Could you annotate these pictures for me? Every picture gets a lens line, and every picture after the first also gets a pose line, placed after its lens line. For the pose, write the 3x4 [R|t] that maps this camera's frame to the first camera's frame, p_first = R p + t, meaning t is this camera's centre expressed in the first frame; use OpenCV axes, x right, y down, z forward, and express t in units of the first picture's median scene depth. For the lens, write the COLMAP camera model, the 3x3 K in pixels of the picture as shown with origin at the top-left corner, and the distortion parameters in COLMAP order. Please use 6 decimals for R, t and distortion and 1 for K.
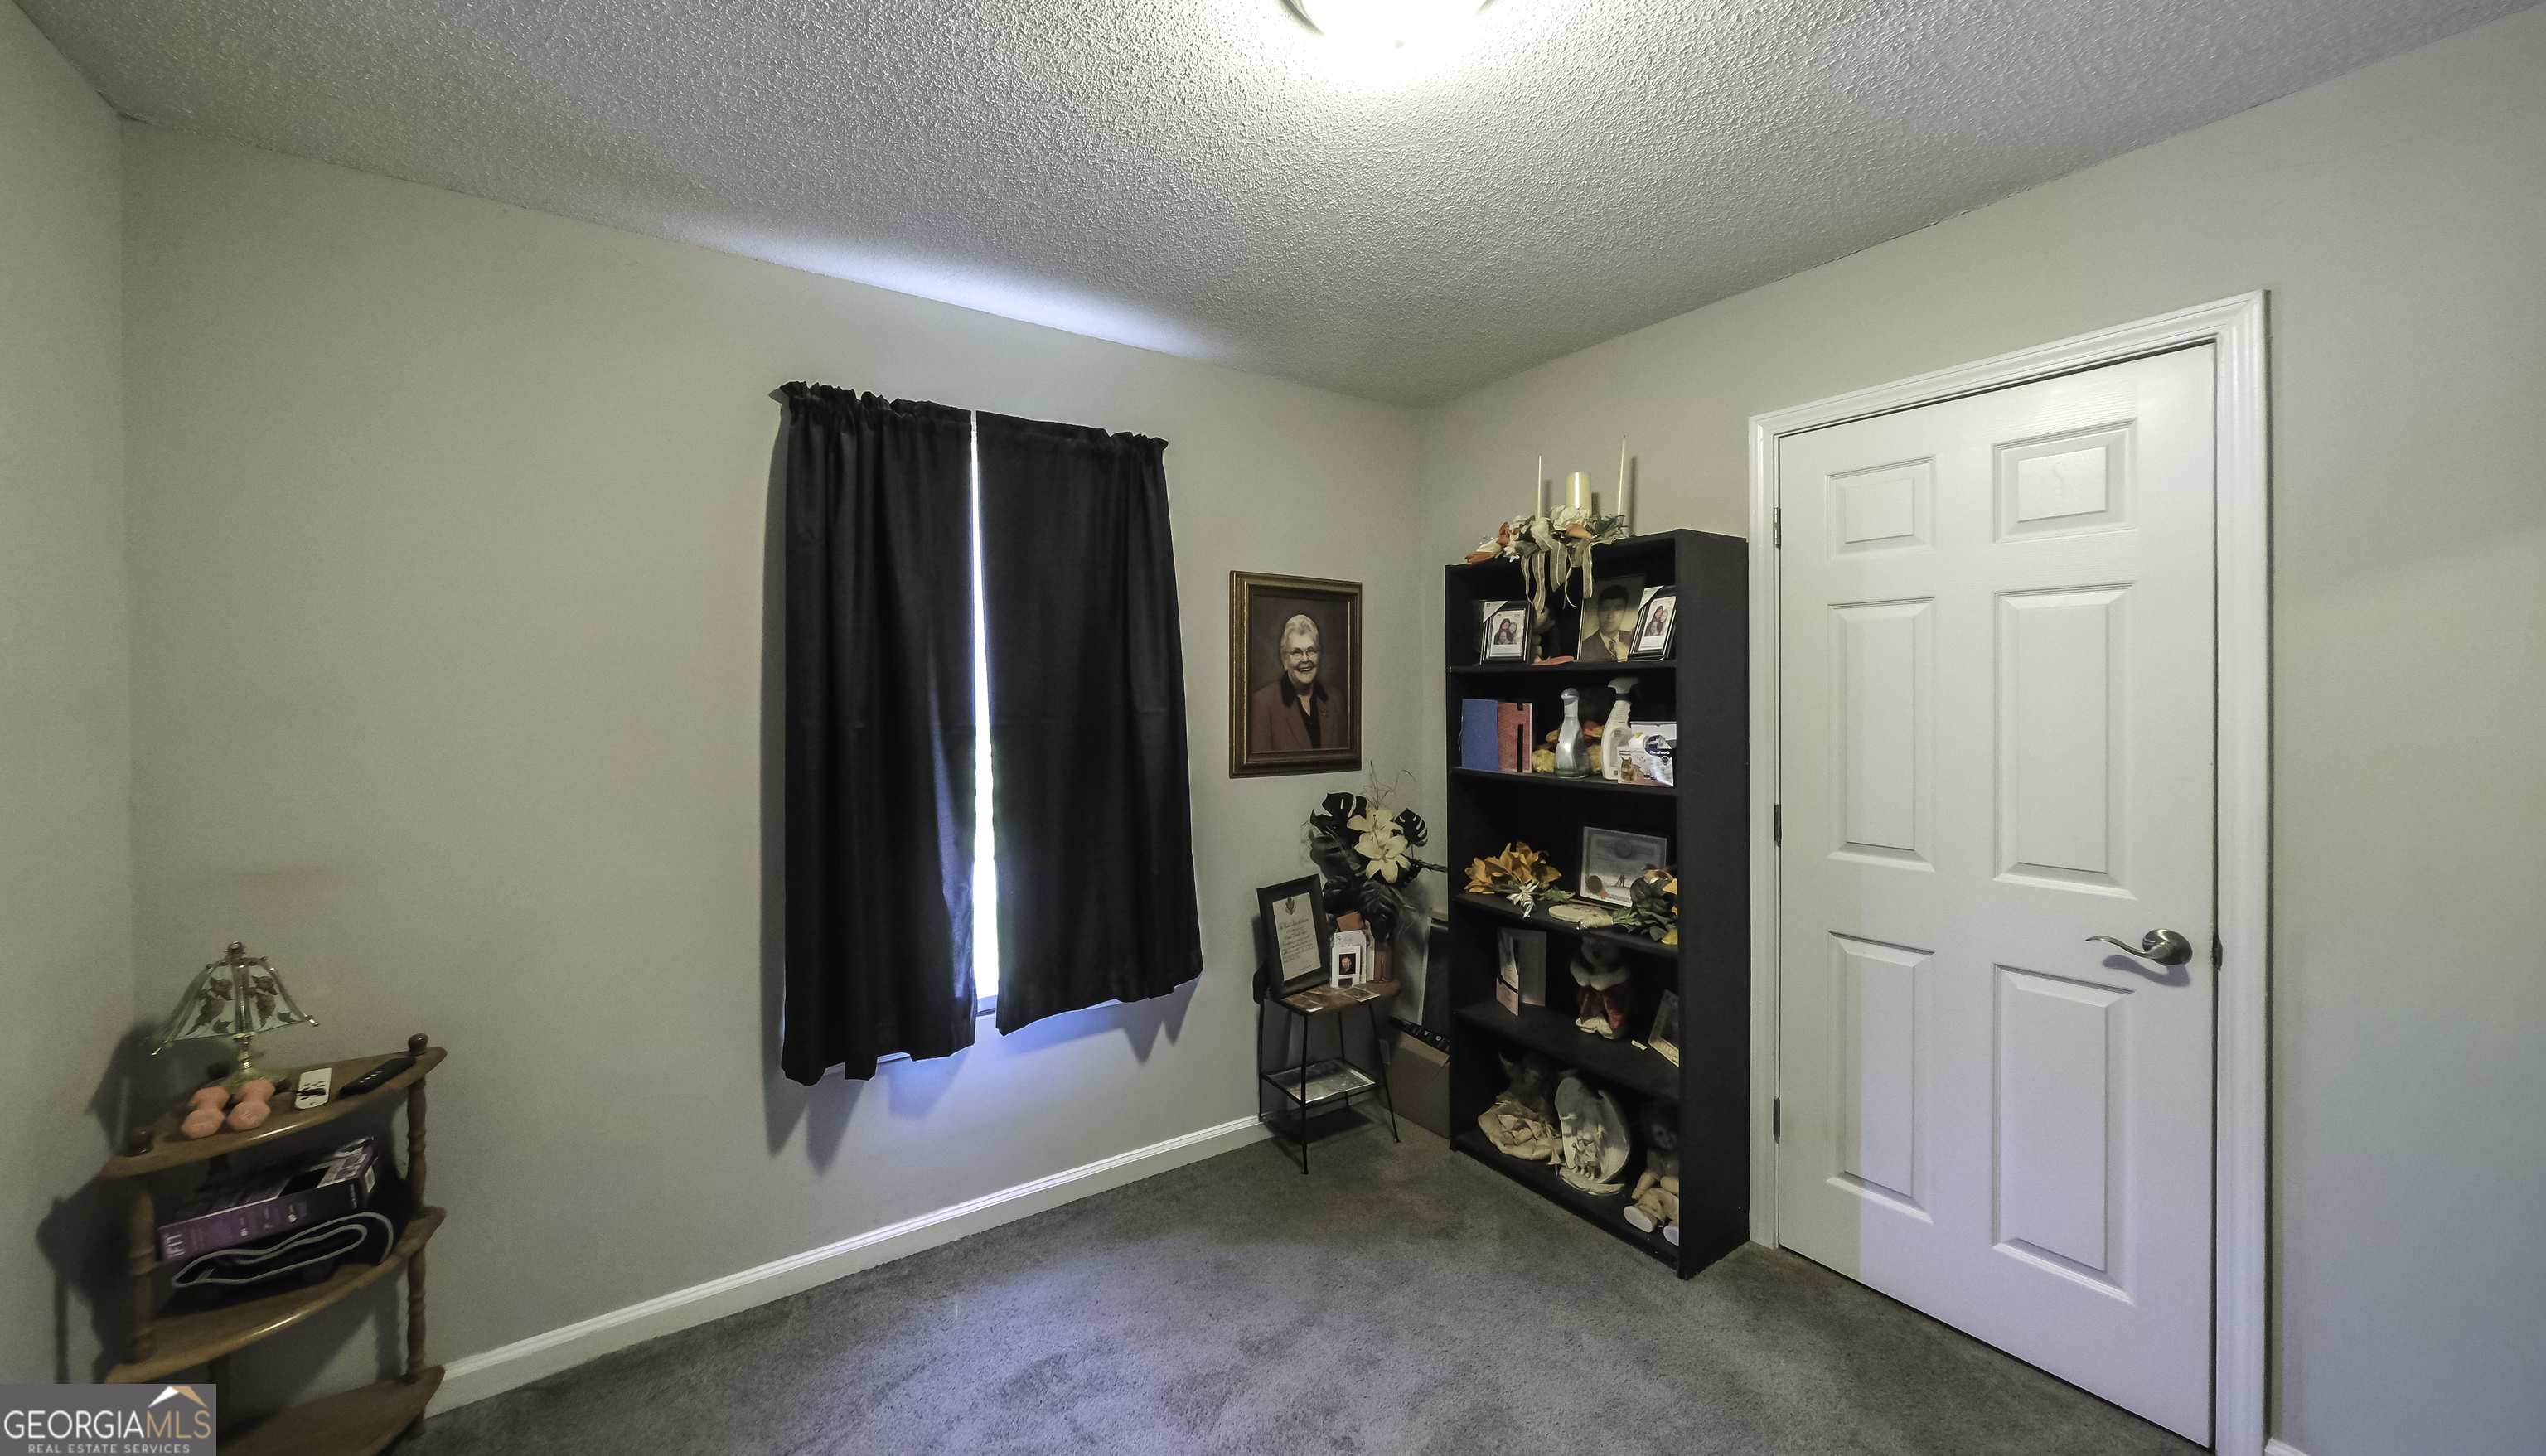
lens RADIAL K [[874.8, 0, 1235.9], [0, 874.8, 690.9], [0, 0, 1]] dist [0.000459, -0.000094]
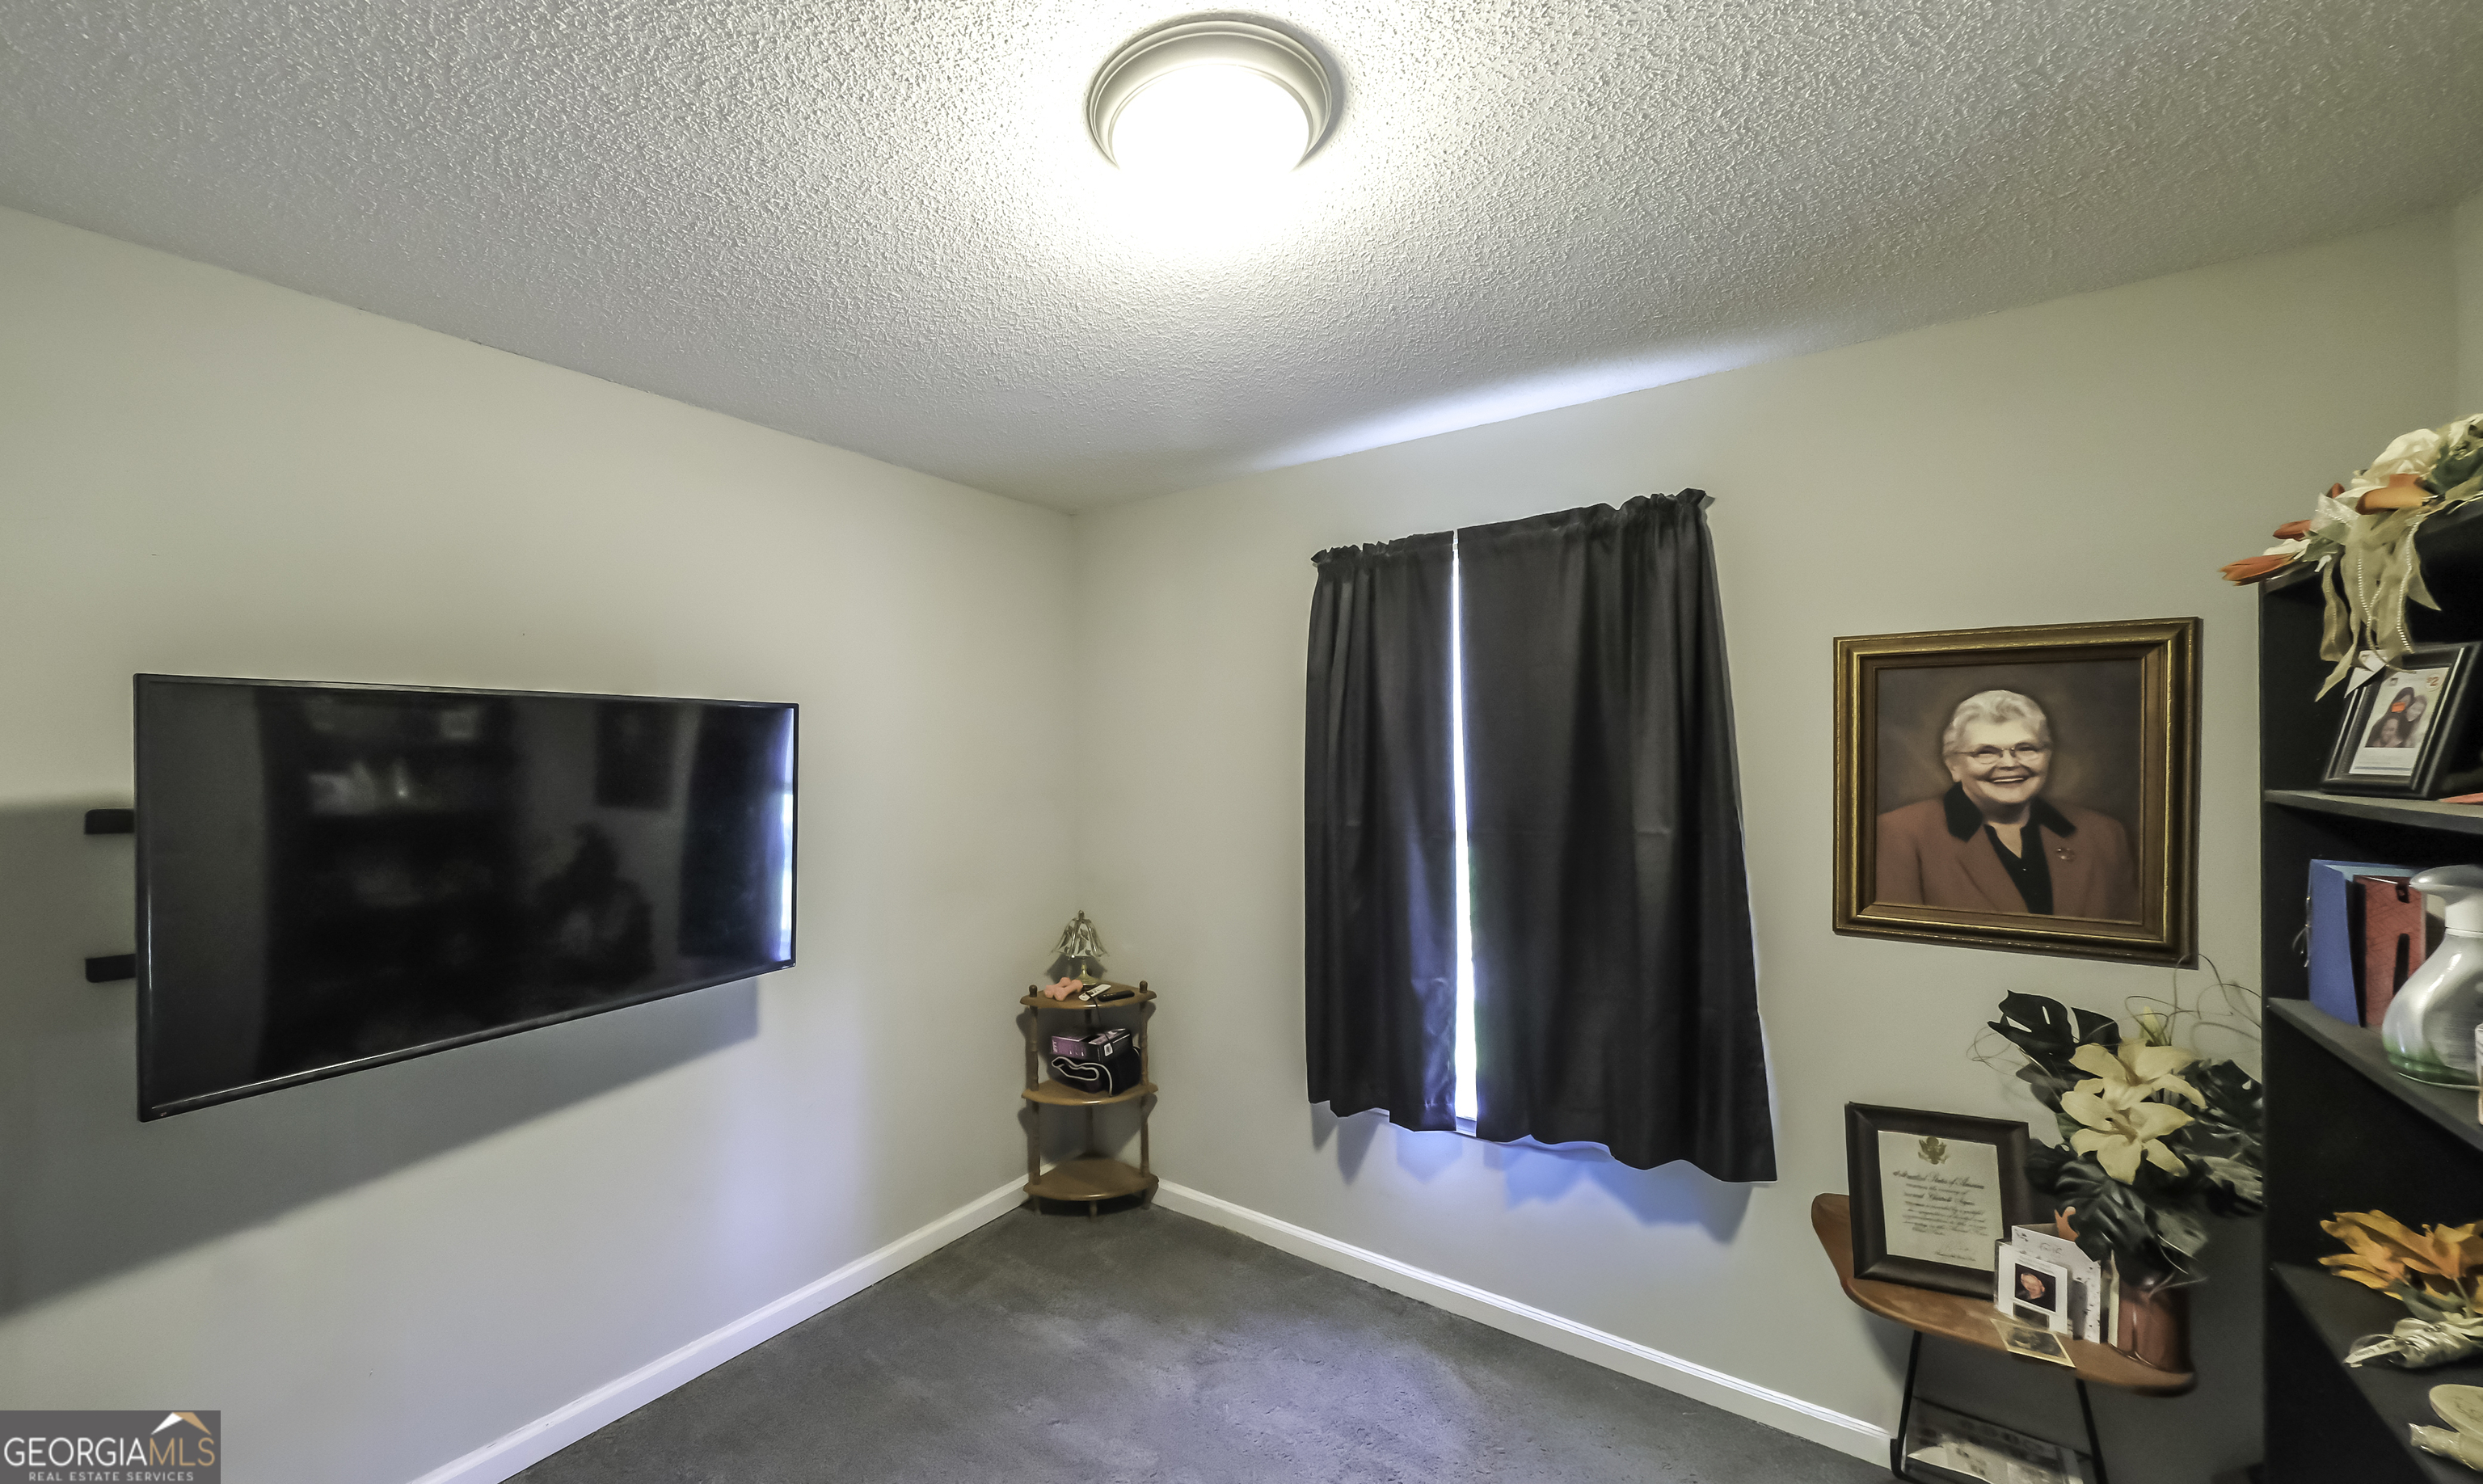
lens RADIAL K [[945.8, 0, 1241.5], [0, 945.8, 742.0], [0, 0, 1]] dist [-0.001987, -0.000221]
pose [[0.369539, 0.001754, -0.929214, 0.529714], [-0.003164, 0.999995, 0.000629, -0.053478], [0.929210, 0.002708, 0.369542, 0.278037]]
